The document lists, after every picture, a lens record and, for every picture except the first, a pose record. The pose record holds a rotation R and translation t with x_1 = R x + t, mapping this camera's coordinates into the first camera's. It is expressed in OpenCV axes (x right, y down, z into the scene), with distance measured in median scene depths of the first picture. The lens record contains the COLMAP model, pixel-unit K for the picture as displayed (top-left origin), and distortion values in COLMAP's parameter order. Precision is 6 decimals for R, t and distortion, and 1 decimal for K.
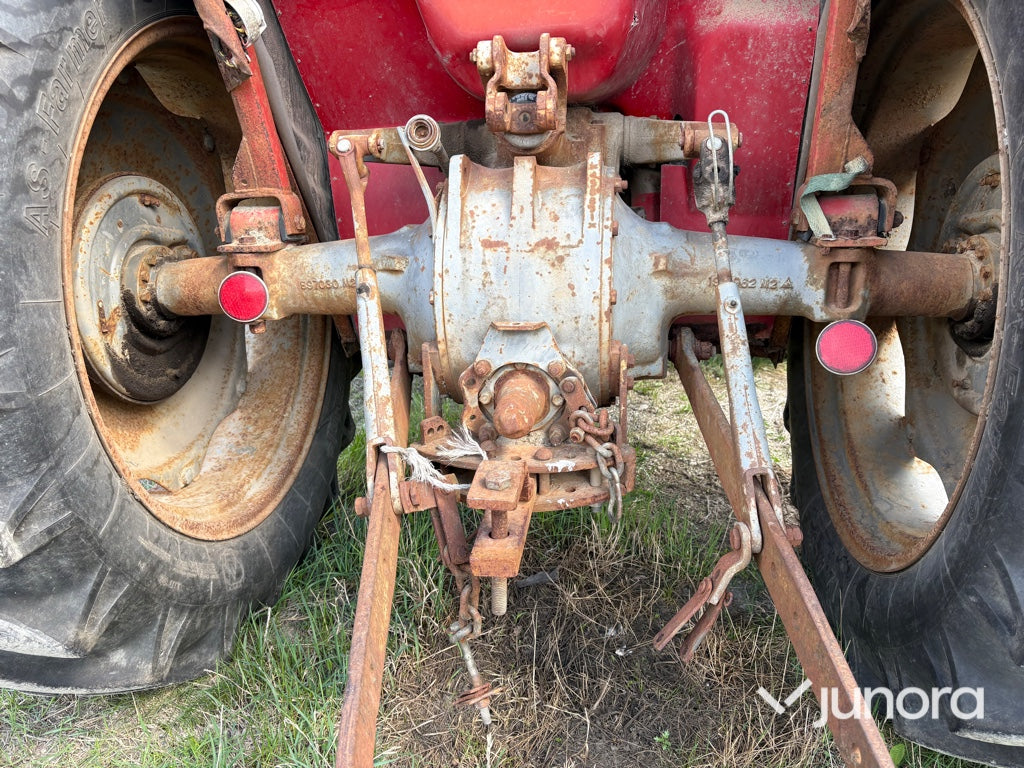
lens RADIAL K [[776.7, 0, 504.7], [0, 776.7, 394.3], [0, 0, 1]] dist [0.049598, -0.050626]
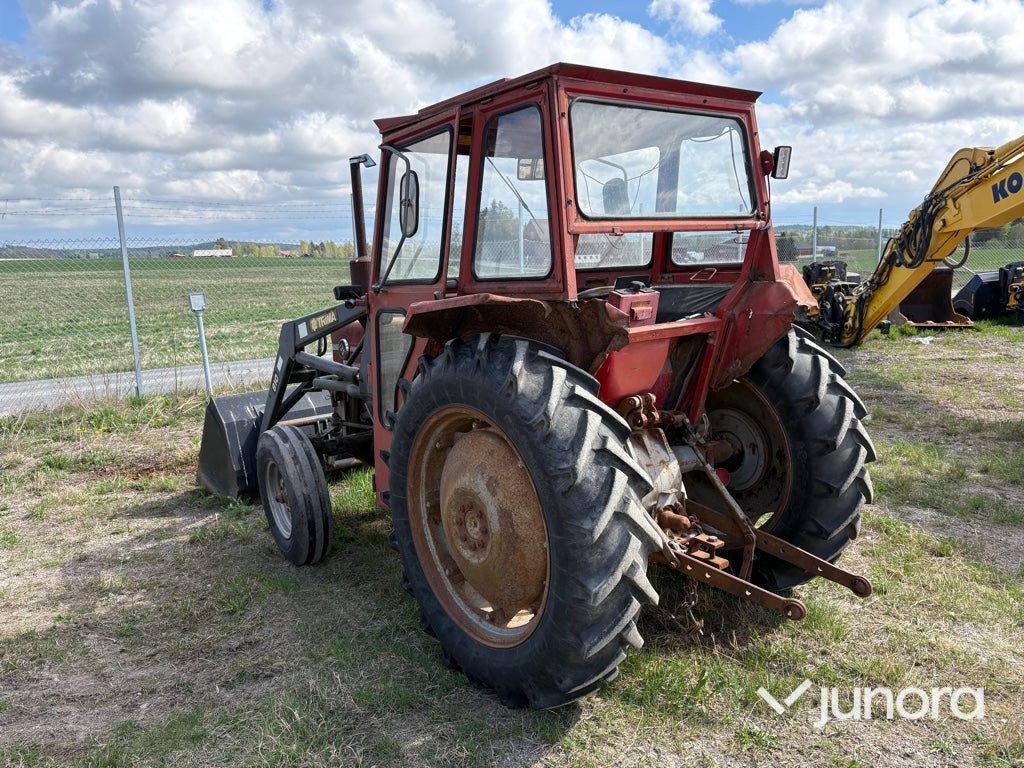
lens RADIAL K [[776.7, 0, 512.4], [0, 776.7, 390.6], [0, 0, 1]] dist [0.049598, -0.050626]
pose [[0.680402, -0.117395, 0.723375, -2.305292], [0.257013, 0.962616, -0.085524, -0.335105], [-0.686293, 0.244107, 0.685138, -0.630289]]
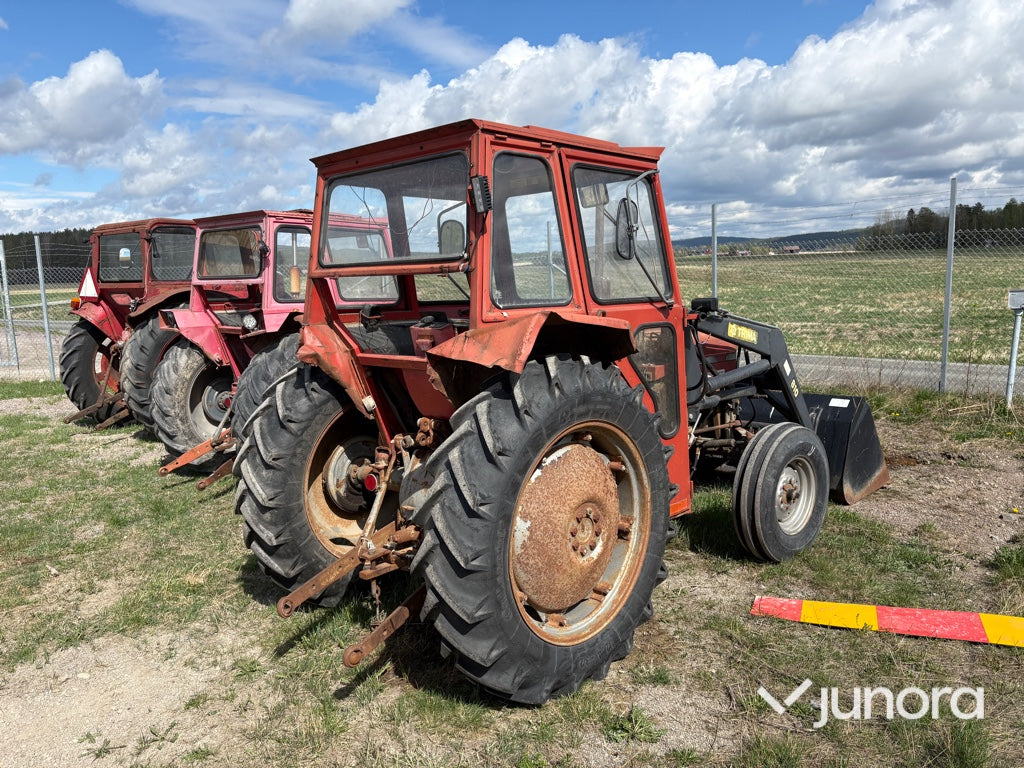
lens RADIAL K [[776.7, 0, 506.4], [0, 776.7, 376.2], [0, 0, 1]] dist [0.049598, -0.050626]
pose [[0.803161, 0.081187, -0.590204, 2.053395], [-0.188593, 0.974371, -0.122610, -0.286953], [0.565123, 0.209784, 0.797889, -1.335649]]
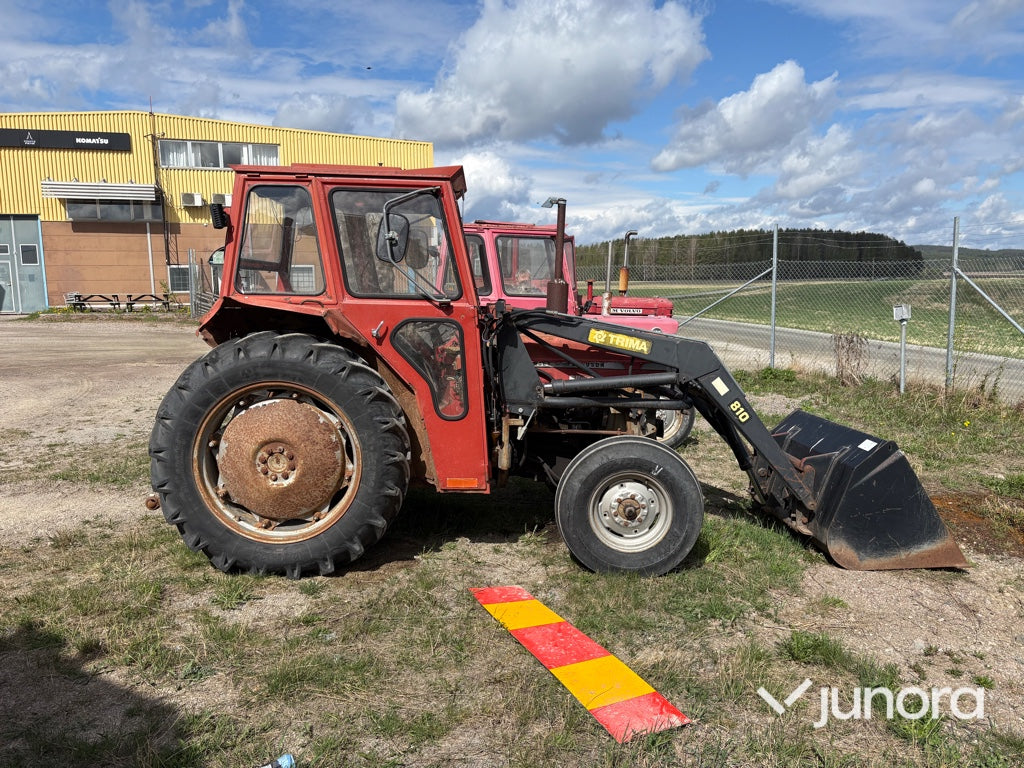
lens RADIAL K [[776.7, 0, 518.4], [0, 776.7, 378.1], [0, 0, 1]] dist [0.049598, -0.050626]
pose [[0.170491, 0.148291, -0.974137, 4.393212], [-0.331483, 0.939622, 0.085022, -1.195587], [0.927929, 0.308415, 0.209353, 1.224781]]
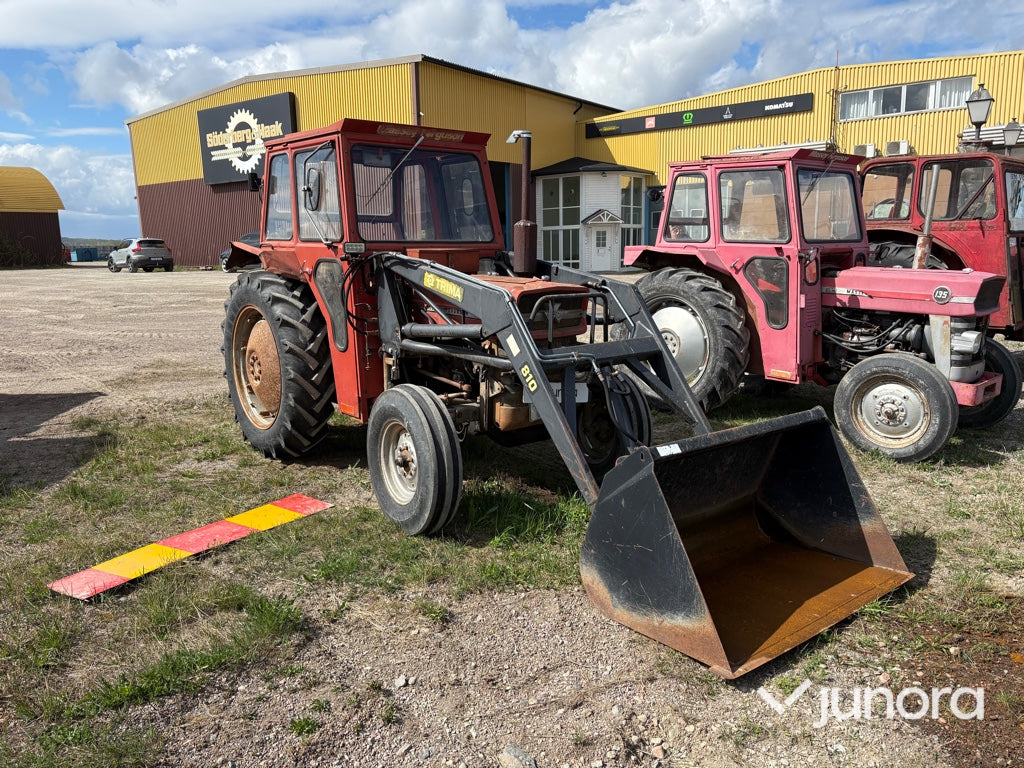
lens RADIAL K [[776.7, 0, 502.3], [0, 776.7, 384.0], [0, 0, 1]] dist [0.049598, -0.050626]
pose [[-0.690249, 0.162413, -0.705108, 3.113808], [-0.207974, 0.888831, 0.408322, -2.323074], [0.693039, 0.428488, -0.579737, 4.893828]]
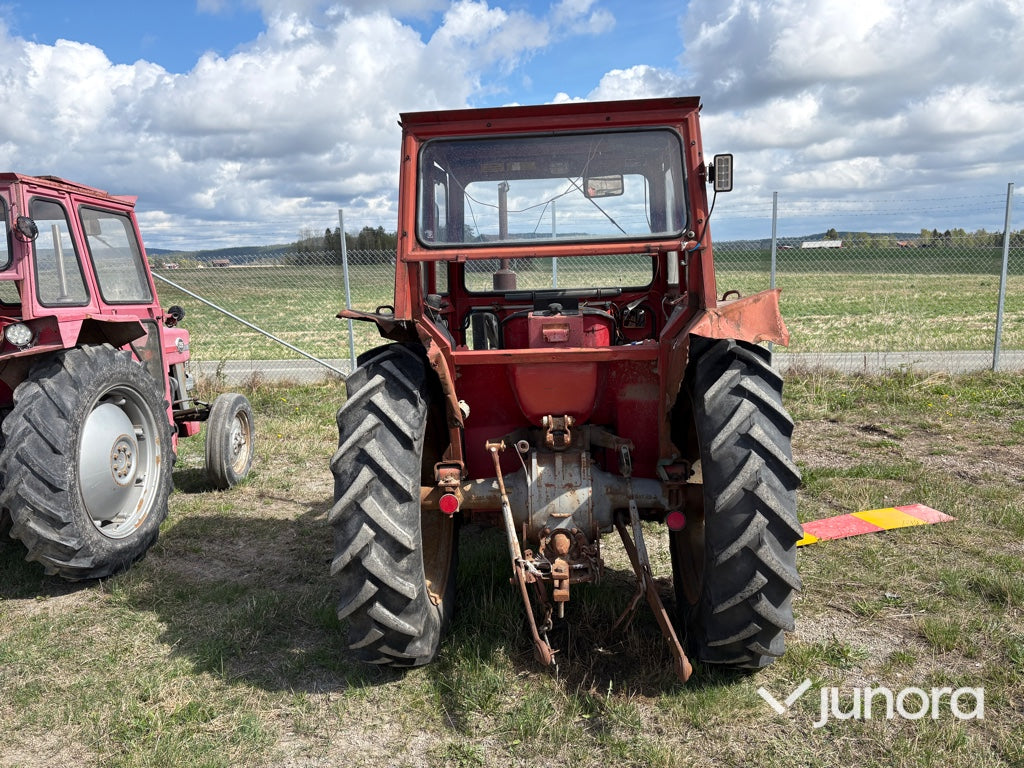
lens RADIAL K [[776.7, 0, 509.0], [0, 776.7, 385.2], [0, 0, 1]] dist [0.049598, -0.050626]
pose [[0.997198, -0.010229, 0.074103, -0.360939], [0.024154, 0.981575, -0.189545, -0.022141], [-0.070799, 0.190804, 0.979072, -1.785036]]
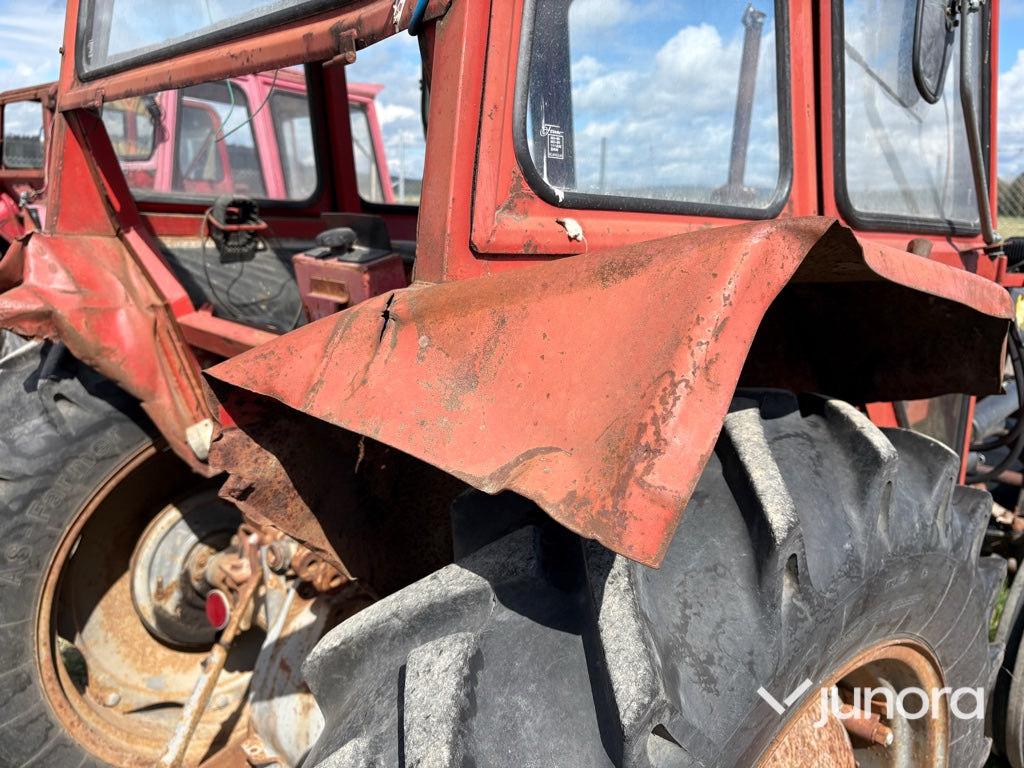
lens RADIAL K [[776.7, 0, 507.8], [0, 776.7, 390.9], [0, 0, 1]] dist [0.049598, -0.050626]
pose [[0.774027, 0.196564, -0.601868, 0.866110], [-0.264630, 0.964013, -0.025488, -0.648074], [0.575199, 0.179001, 0.798189, 0.177512]]
